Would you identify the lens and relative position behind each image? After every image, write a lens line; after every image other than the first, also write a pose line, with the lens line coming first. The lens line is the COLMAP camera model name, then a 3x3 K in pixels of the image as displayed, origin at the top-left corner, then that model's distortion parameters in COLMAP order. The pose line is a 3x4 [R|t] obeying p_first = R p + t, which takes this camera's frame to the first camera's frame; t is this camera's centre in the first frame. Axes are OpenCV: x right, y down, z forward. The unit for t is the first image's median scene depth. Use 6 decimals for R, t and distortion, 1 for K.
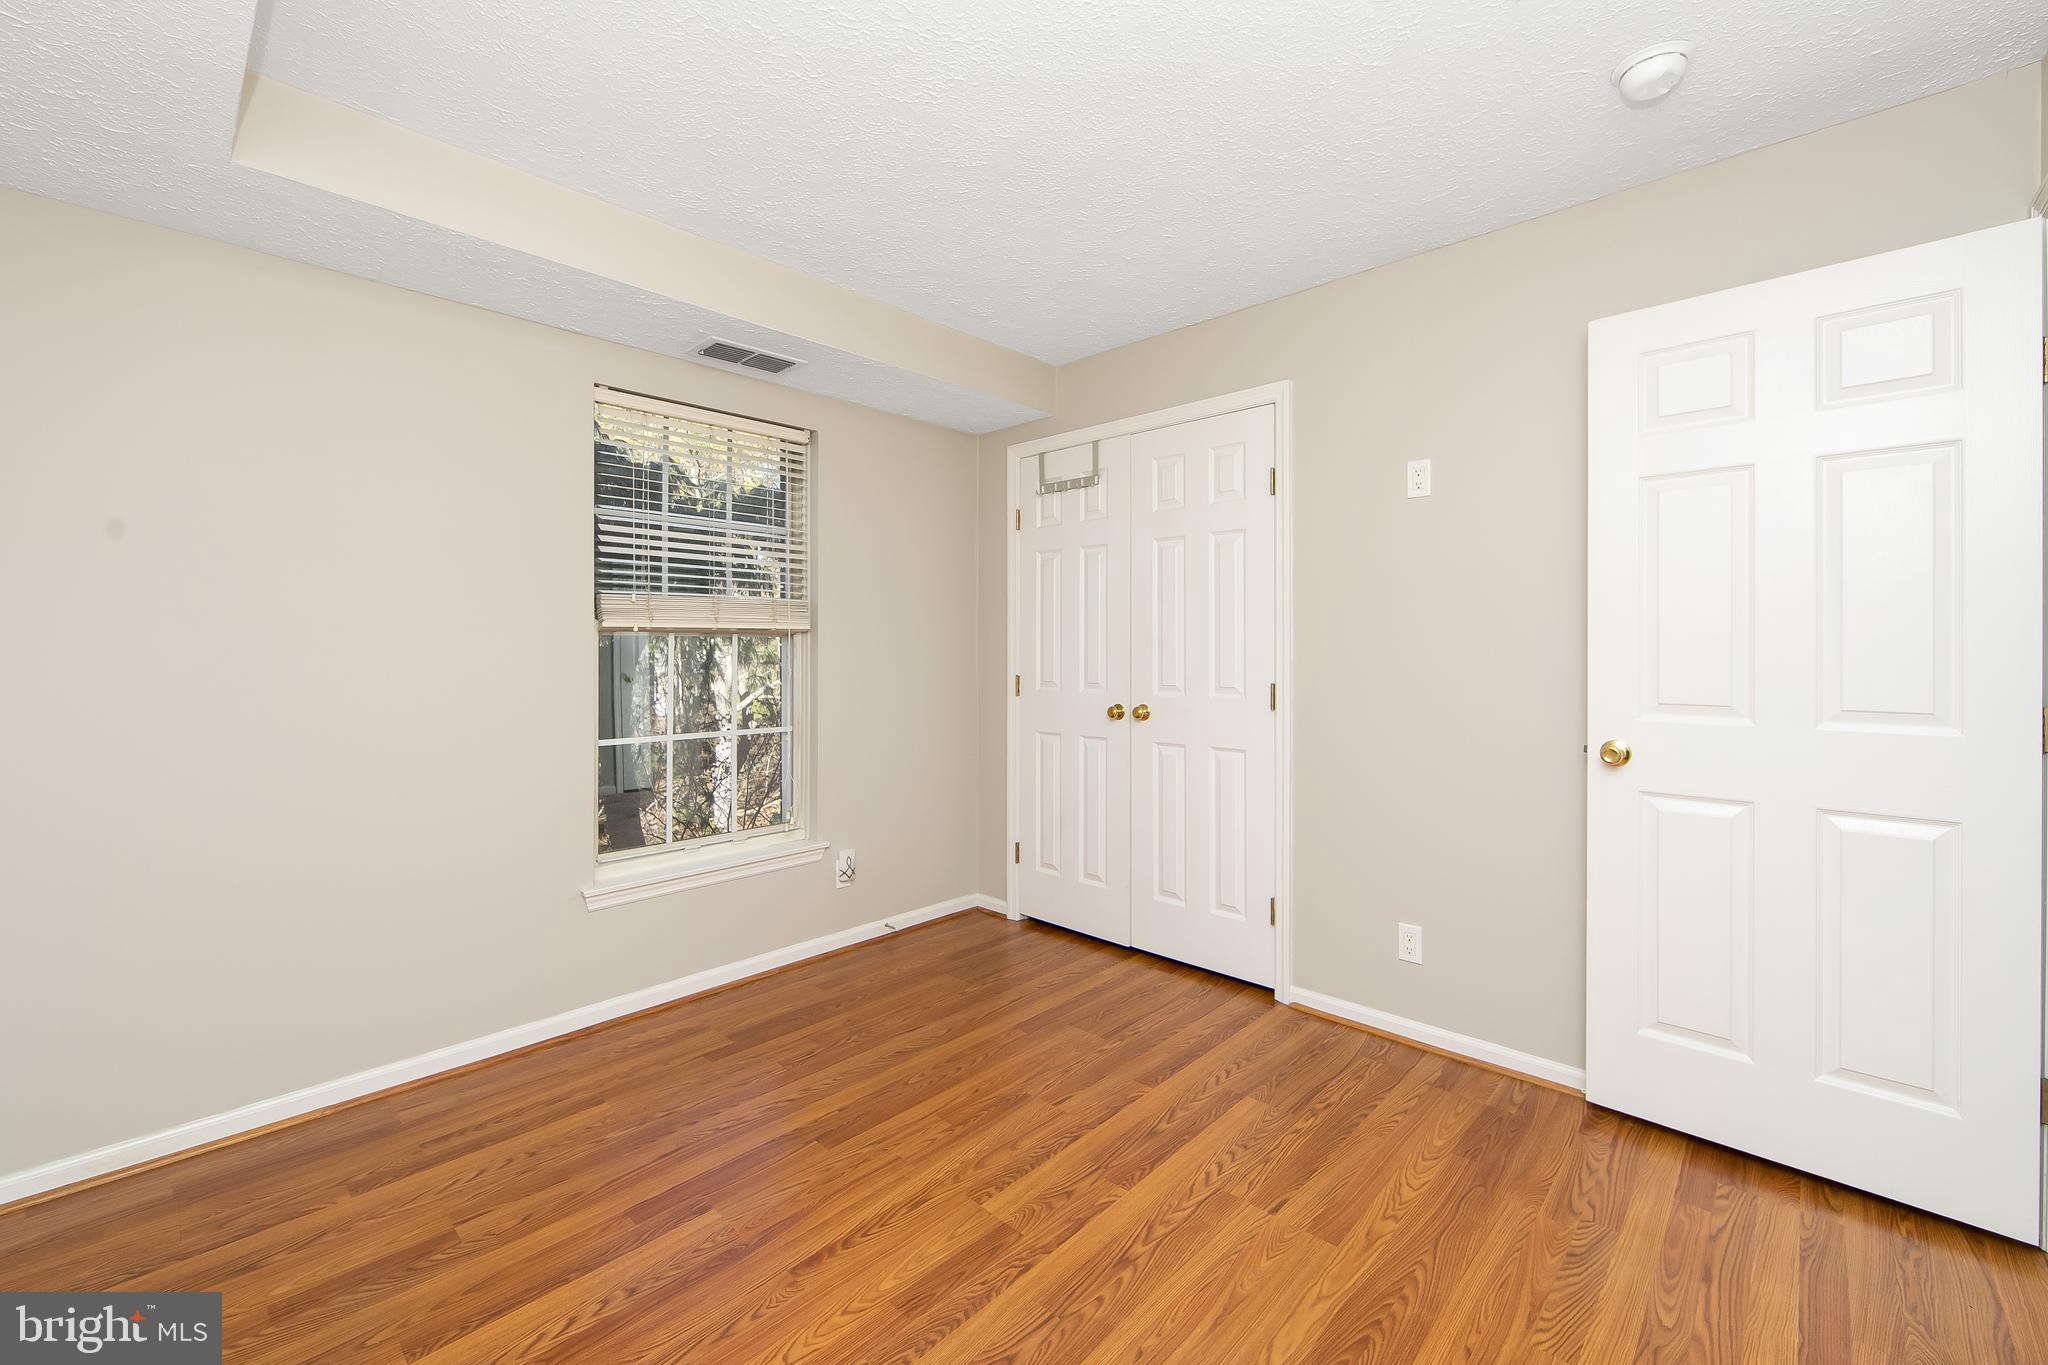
lens RADIAL K [[805.6, 0, 1007.6], [0, 805.6, 646.0], [0, 0, 1]] dist [-0.001423, -0.001115]
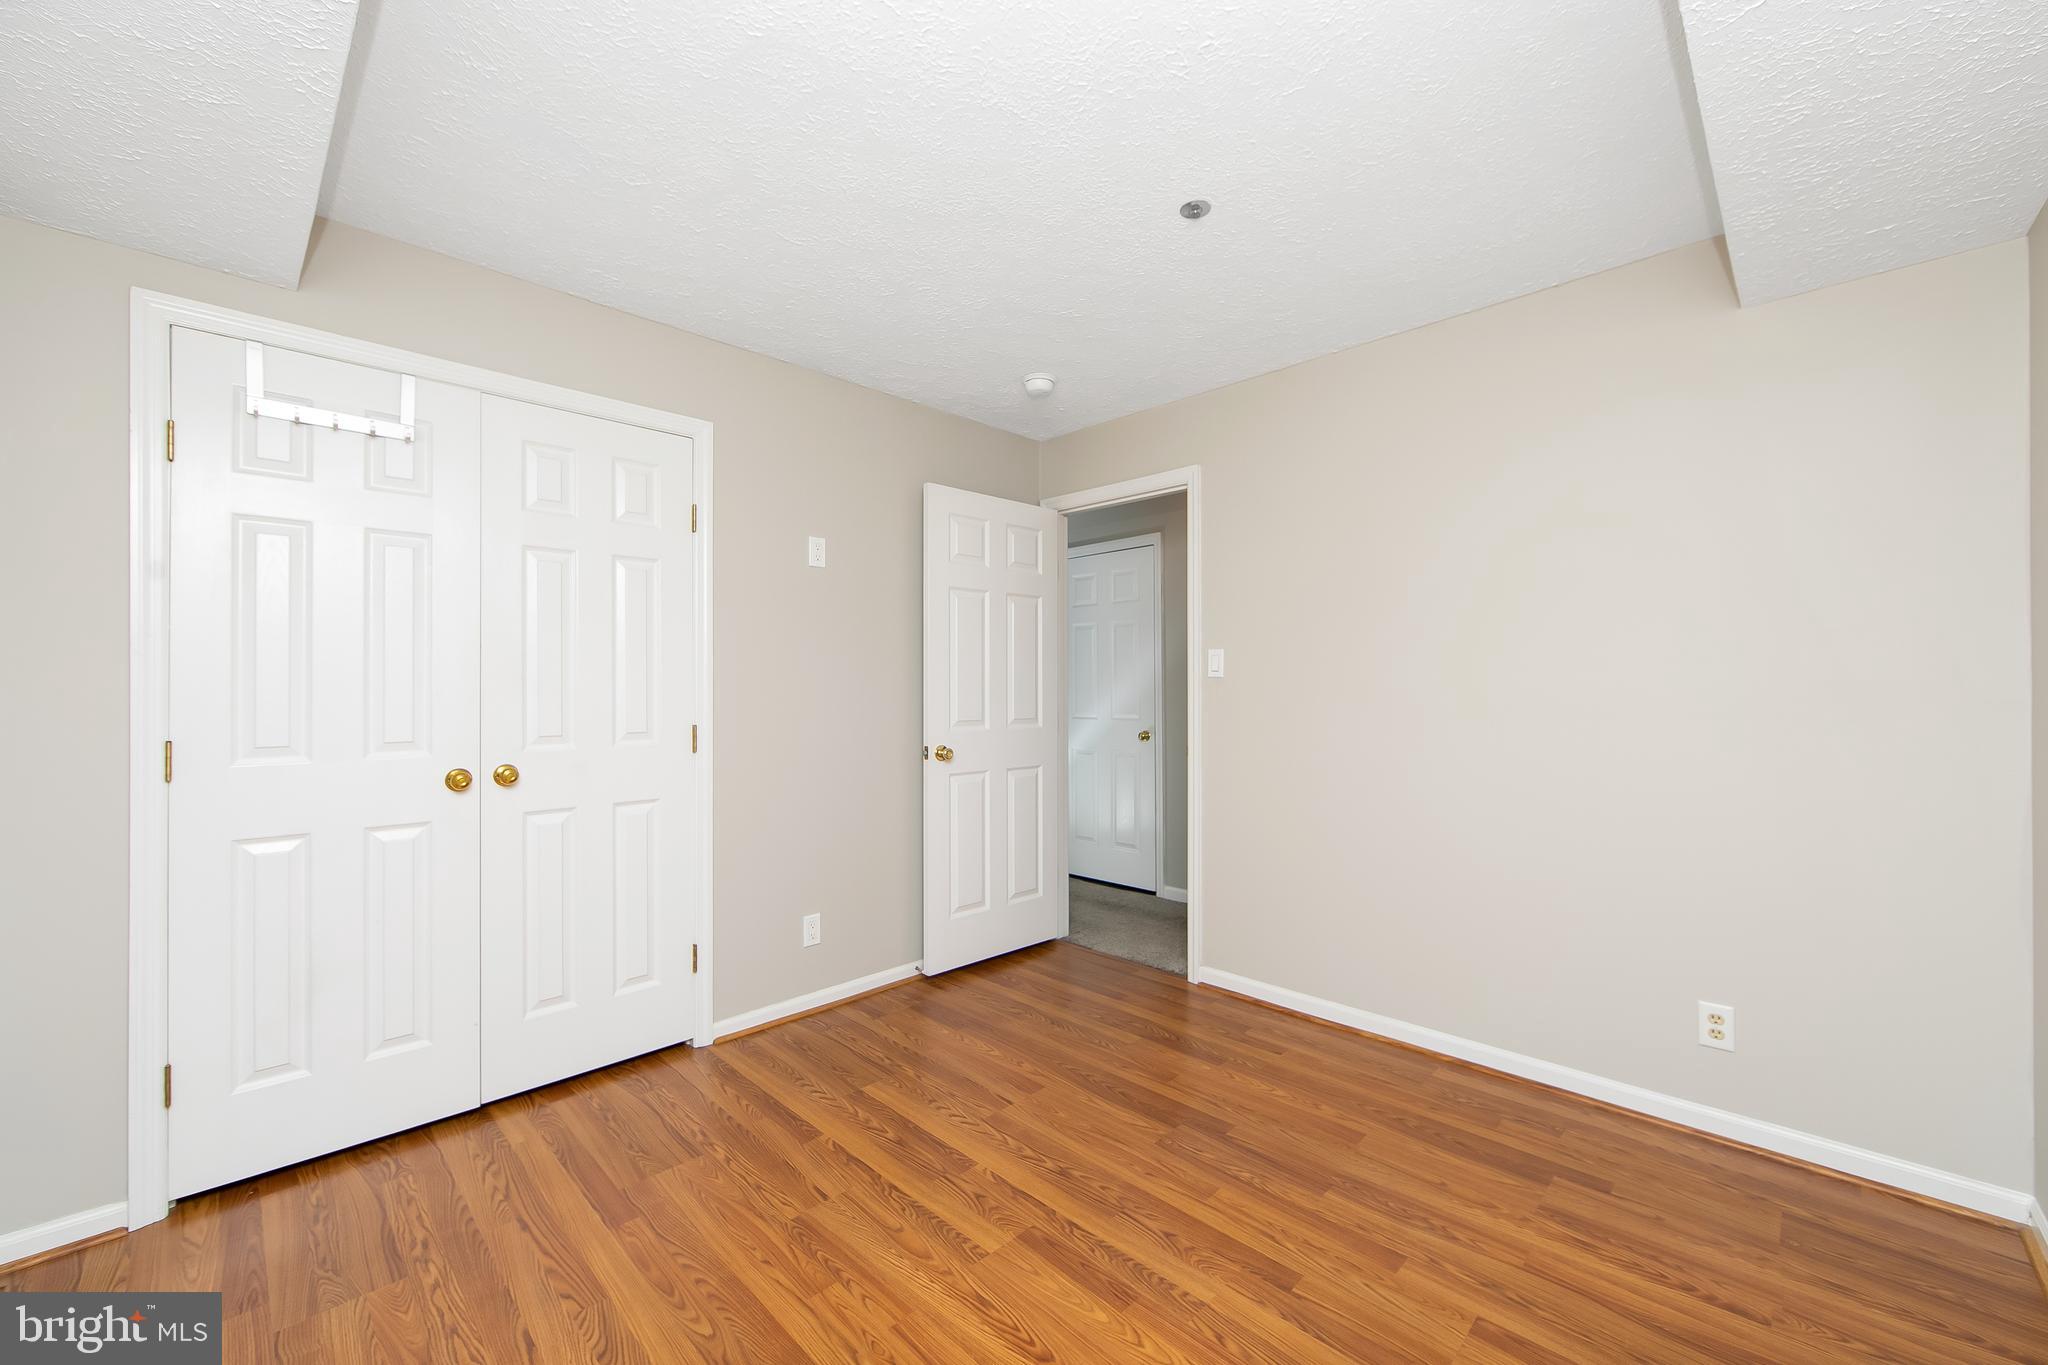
lens RADIAL K [[805.6, 0, 1008.8], [0, 805.6, 692.6], [0, 0, 1]] dist [-0.001423, -0.001115]
pose [[0.036098, -0.005190, 0.999335, -0.776248], [-0.003756, 0.999979, 0.005329, 0.000498], [-0.999341, -0.003946, 0.036078, 0.720756]]
